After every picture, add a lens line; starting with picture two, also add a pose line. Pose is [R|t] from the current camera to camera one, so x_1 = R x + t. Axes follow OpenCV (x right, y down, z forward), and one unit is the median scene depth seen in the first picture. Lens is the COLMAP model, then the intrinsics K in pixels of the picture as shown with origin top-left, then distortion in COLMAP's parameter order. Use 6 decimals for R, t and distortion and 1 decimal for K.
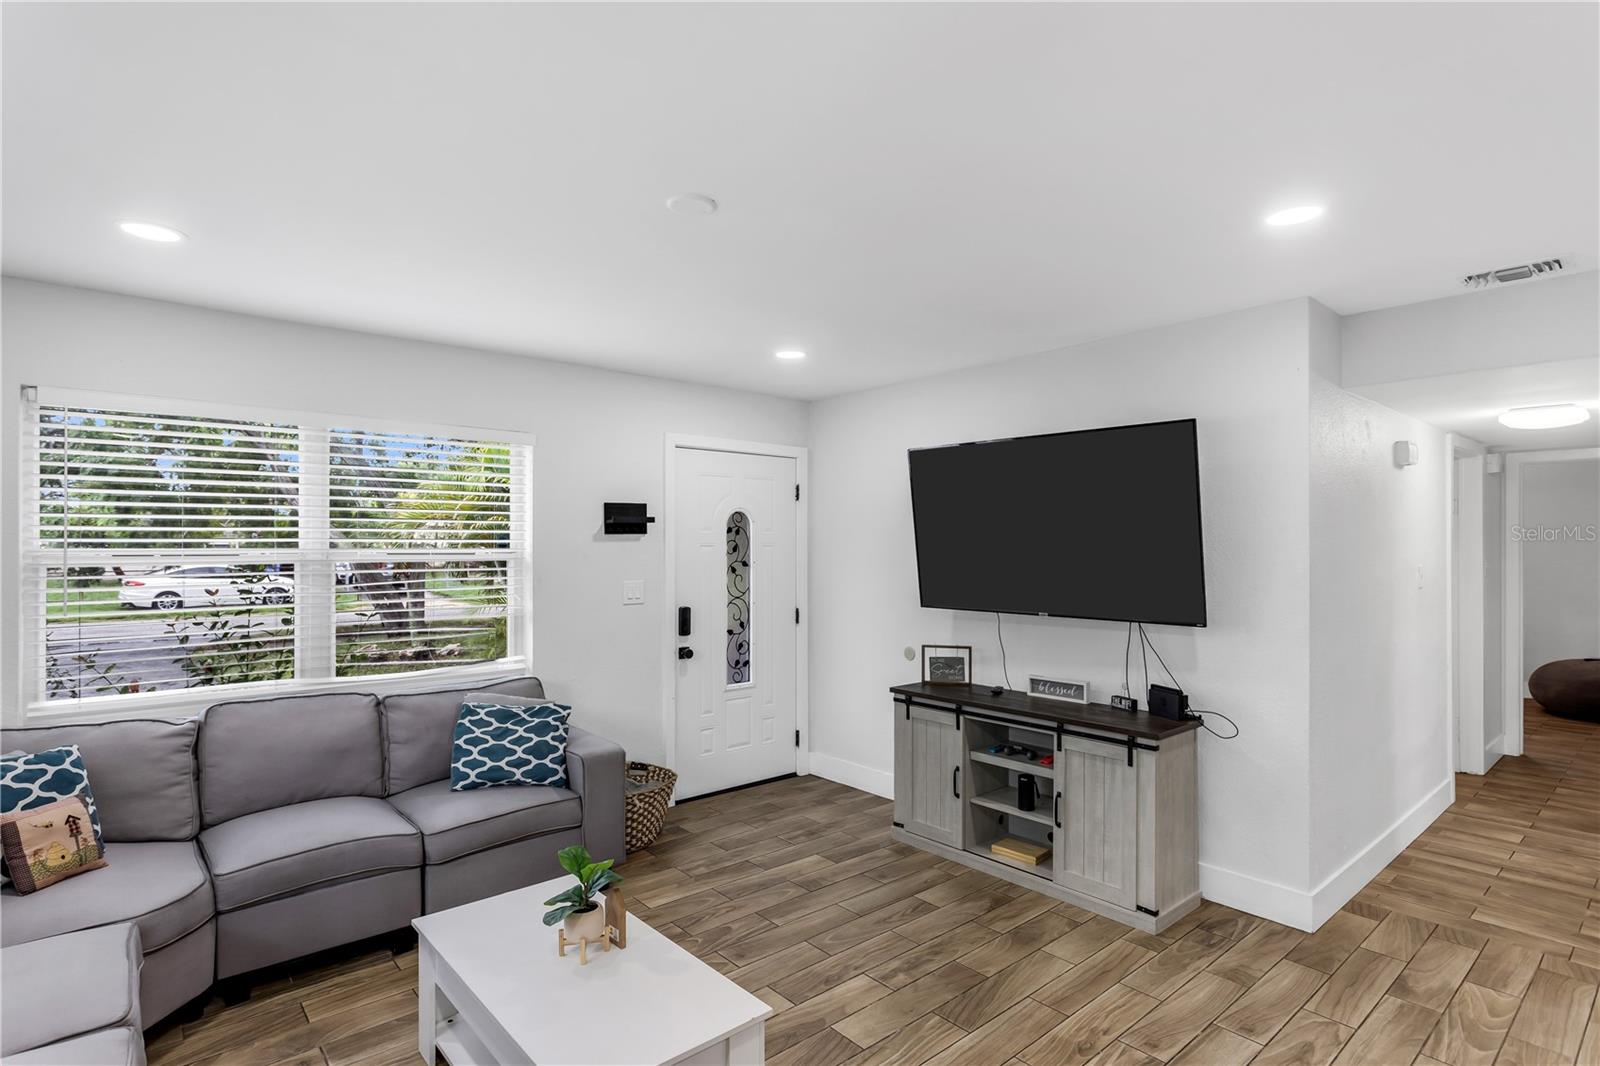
lens RADIAL K [[806.9, 0, 805.6], [0, 806.9, 548.4], [0, 0, 1]] dist [-0.012529, 0.003952]
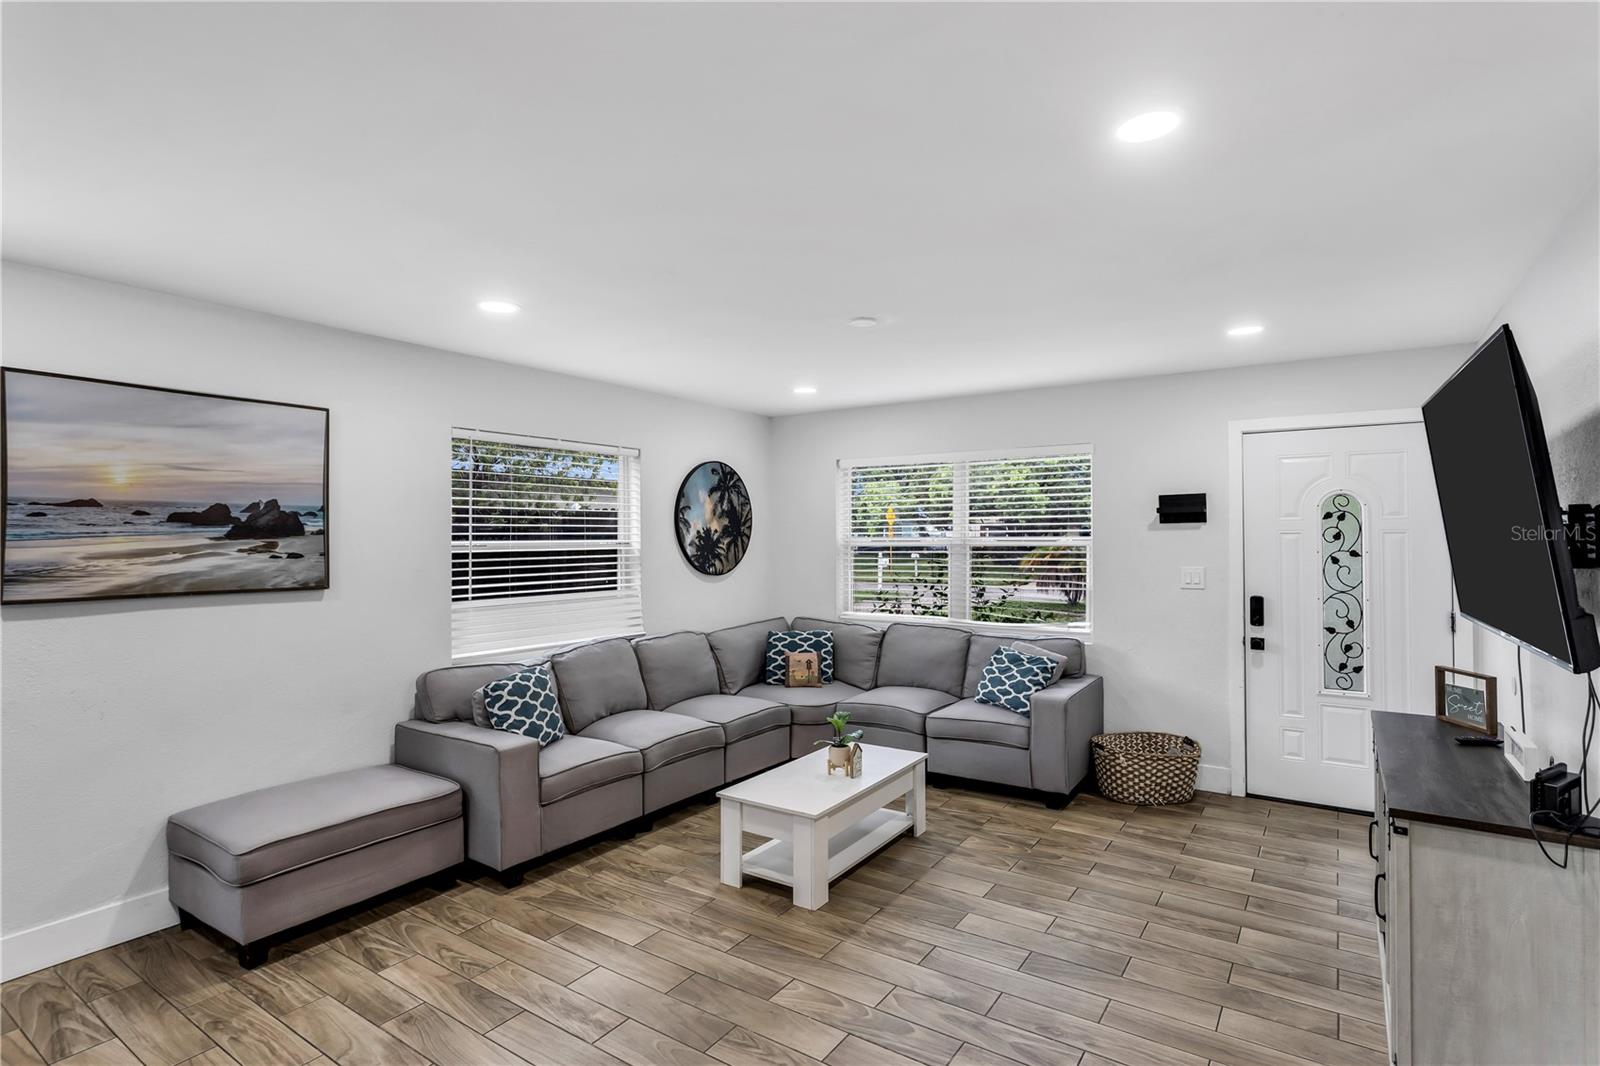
lens RADIAL K [[806.9, 0, 813.8], [0, 806.9, 528.6], [0, 0, 1]] dist [-0.012529, 0.003952]
pose [[0.261760, -0.010477, -0.965076, 0.715856], [0.003638, 0.999945, -0.009869, -0.001666], [0.965126, -0.000927, 0.261784, 0.255581]]
